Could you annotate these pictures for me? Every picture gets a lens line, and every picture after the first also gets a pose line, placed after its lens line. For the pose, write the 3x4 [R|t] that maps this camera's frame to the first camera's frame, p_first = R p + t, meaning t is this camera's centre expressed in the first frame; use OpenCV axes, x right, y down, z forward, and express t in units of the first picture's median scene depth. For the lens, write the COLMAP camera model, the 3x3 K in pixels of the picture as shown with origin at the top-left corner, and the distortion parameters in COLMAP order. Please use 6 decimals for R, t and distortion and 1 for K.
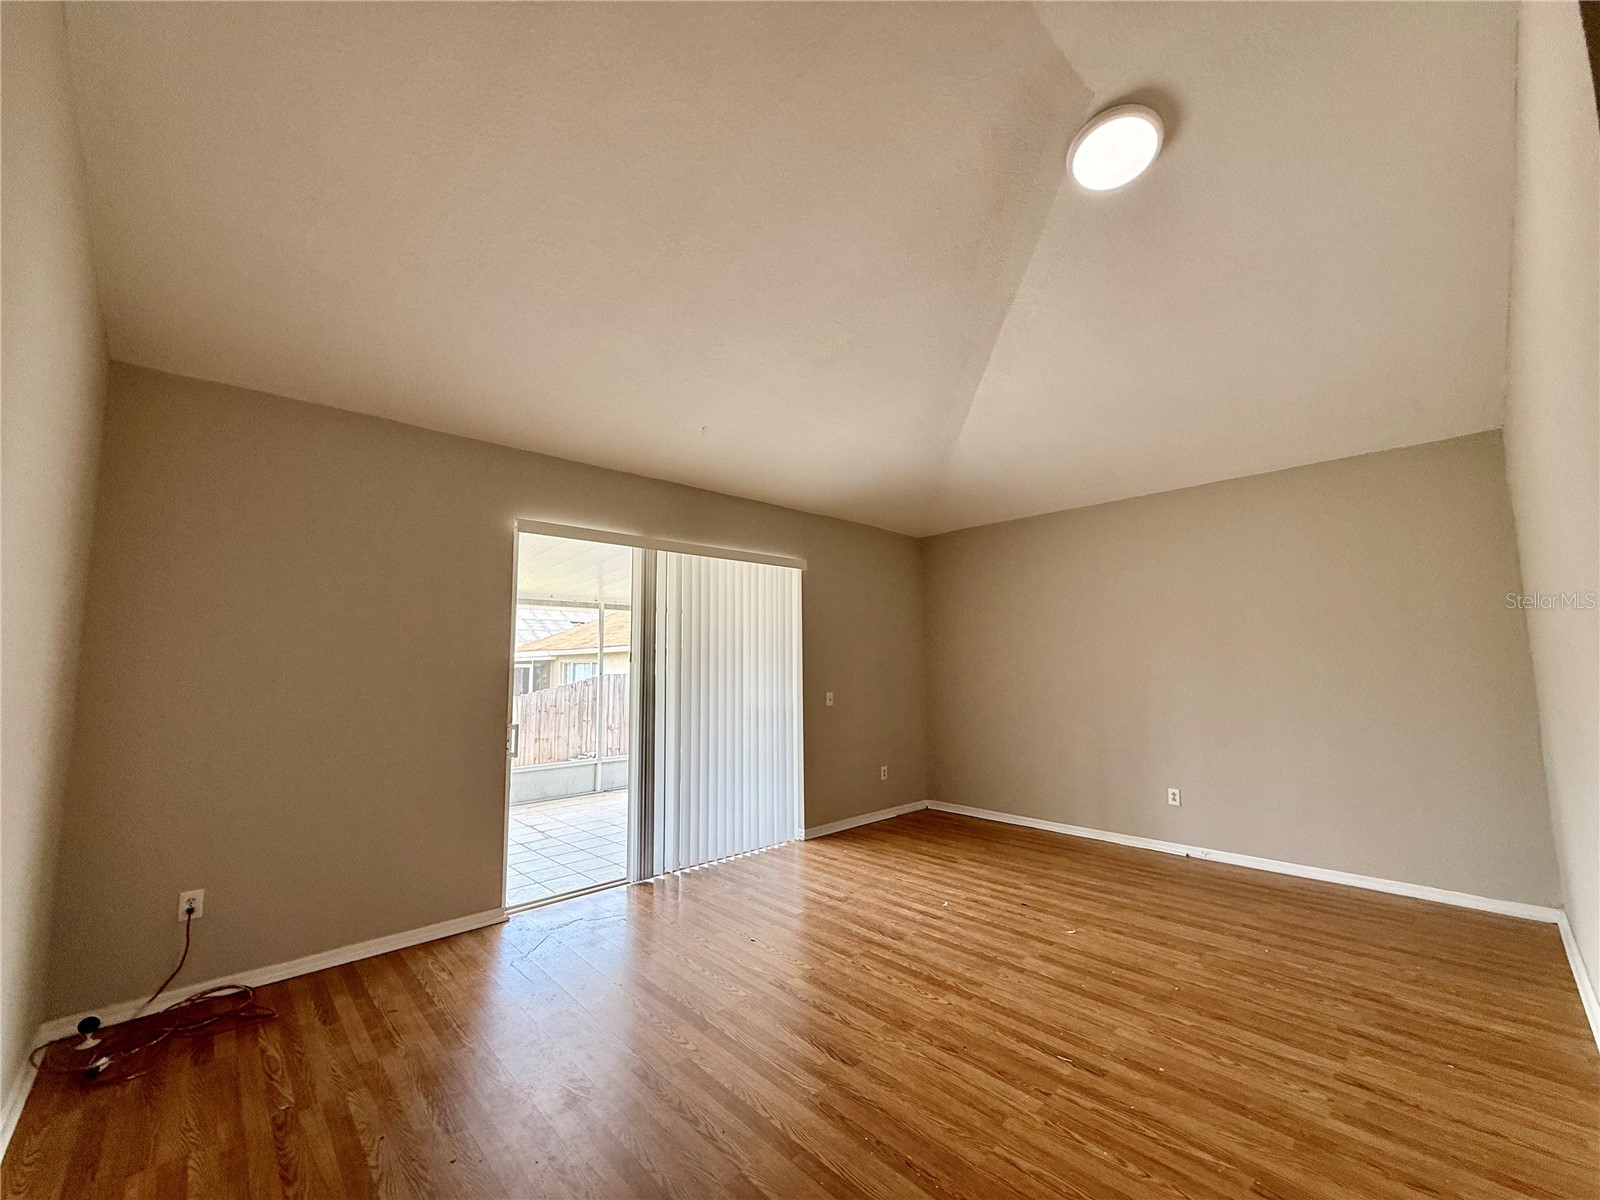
lens RADIAL K [[636.8, 0, 798.5], [0, 636.8, 601.3], [0, 0, 1]] dist [0.001191, -0.000102]
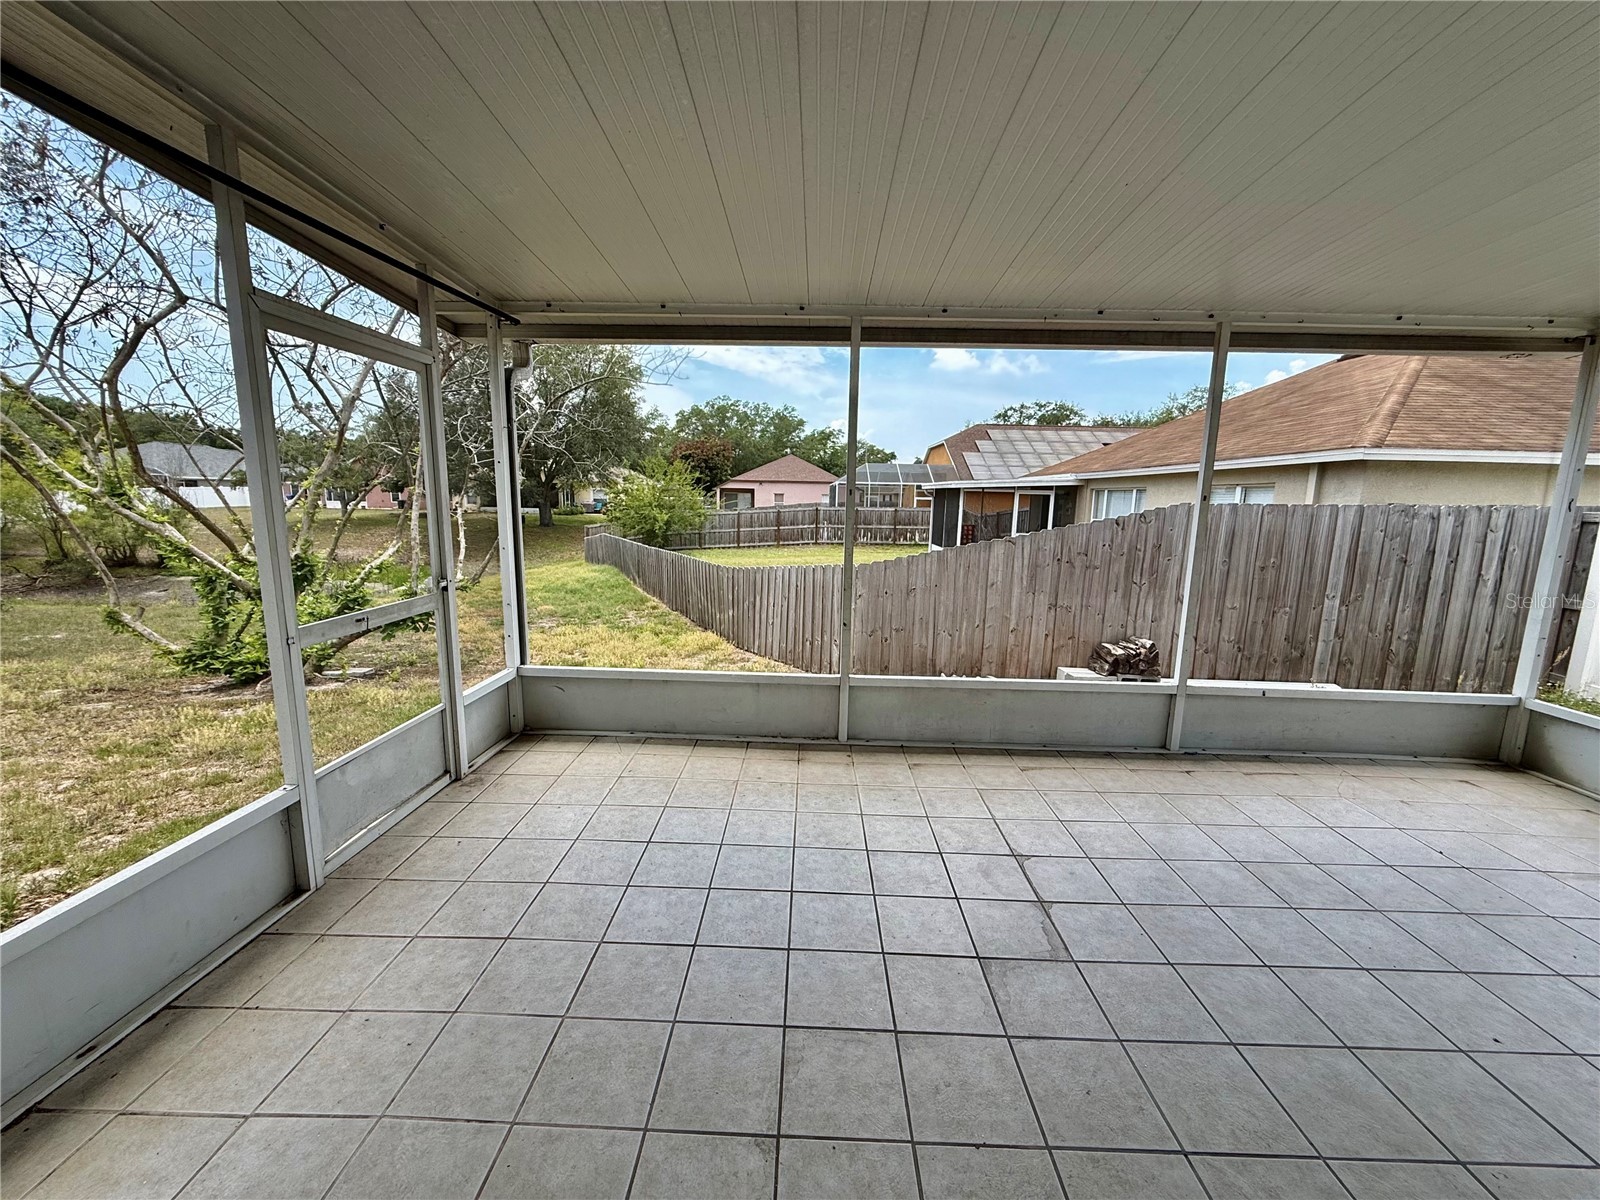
lens RADIAL K [[636.8, 0, 798.5], [0, 636.8, 601.3], [0, 0, 1]] dist [0.001191, -0.000102]
pose [[0.715561, 0.133413, -0.685692, -0.160106], [0.047709, 0.969967, 0.238510, 0.052630], [0.696920, -0.203382, 0.687705, 0.396335]]
